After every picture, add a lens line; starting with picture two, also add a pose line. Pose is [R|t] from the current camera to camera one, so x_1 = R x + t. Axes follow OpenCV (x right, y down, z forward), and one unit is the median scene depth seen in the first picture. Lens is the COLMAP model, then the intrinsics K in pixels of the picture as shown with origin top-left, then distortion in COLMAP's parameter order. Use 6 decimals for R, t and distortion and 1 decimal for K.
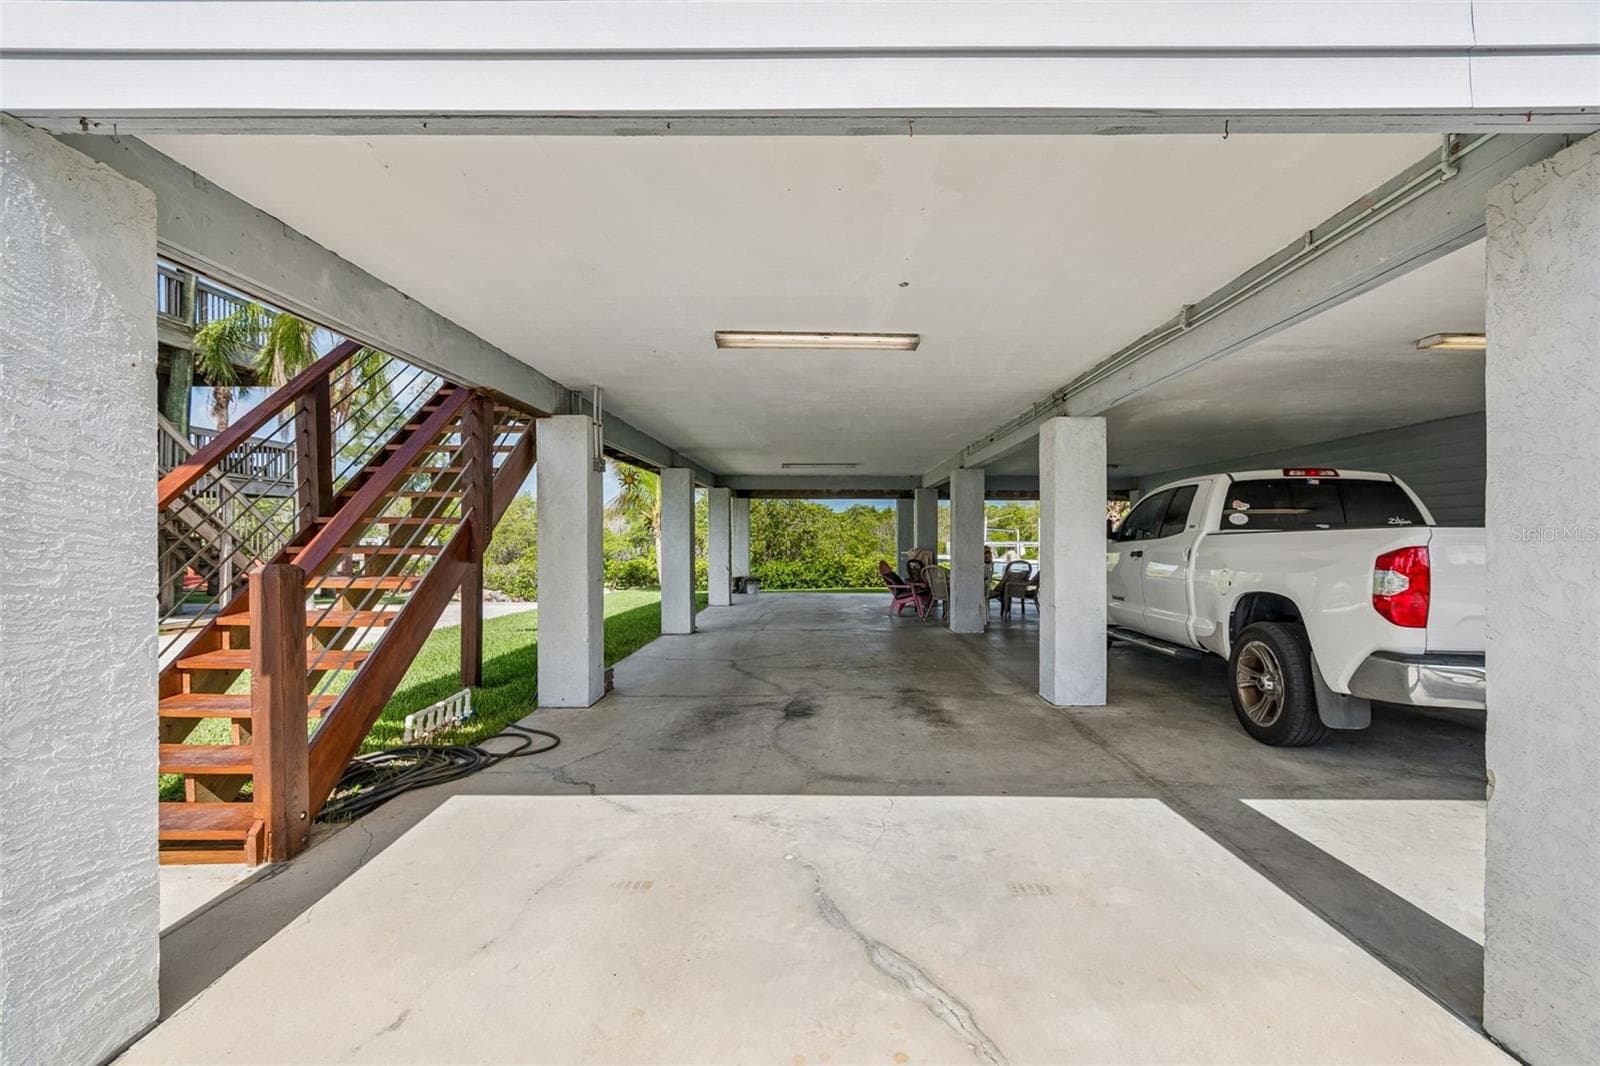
lens RADIAL K [[730.0, 0, 800.0], [0, 730.0, 533.0], [0, 0, 1]] dist [-0.000319, 0.000056]
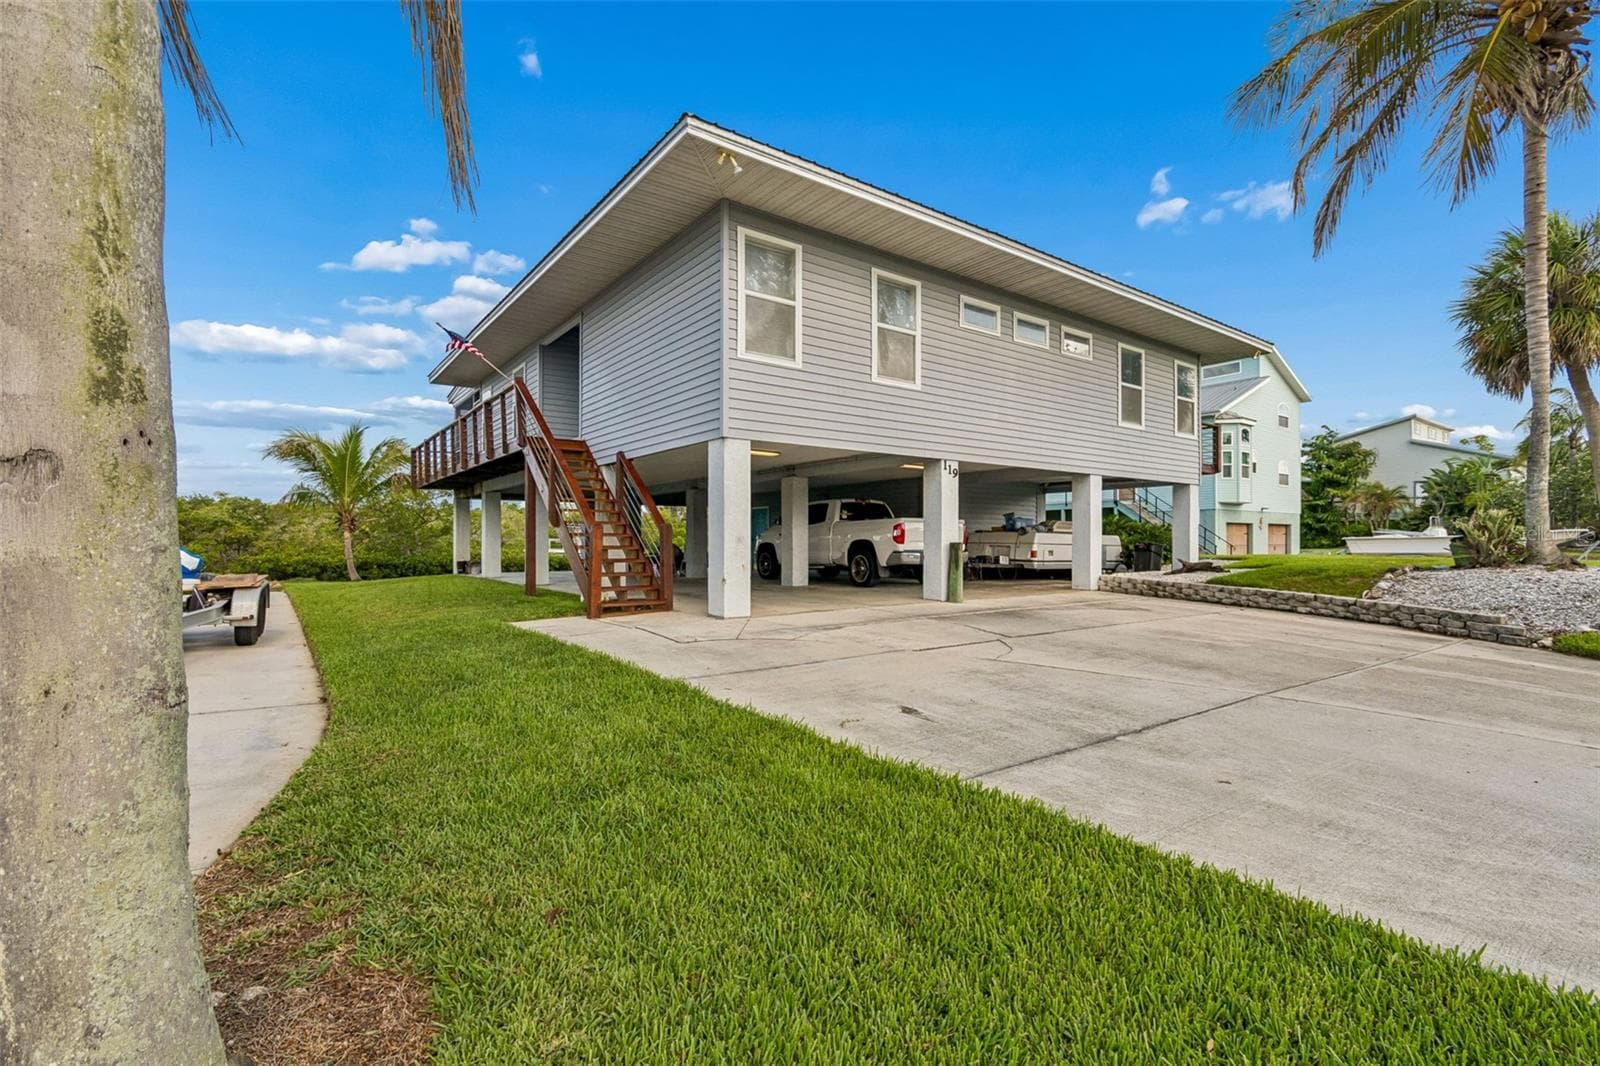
lens RADIAL K [[767.0, 0, 800.0], [0, 767.0, 533.0], [0, 0, 1]] dist [-0.056819, 0.000205]
pose [[0.785960, 0.002832, 0.618270, -1.458286], [-0.002044, 0.999996, -0.001983, 0.054092], [-0.618274, 0.000295, 0.785963, -1.293756]]
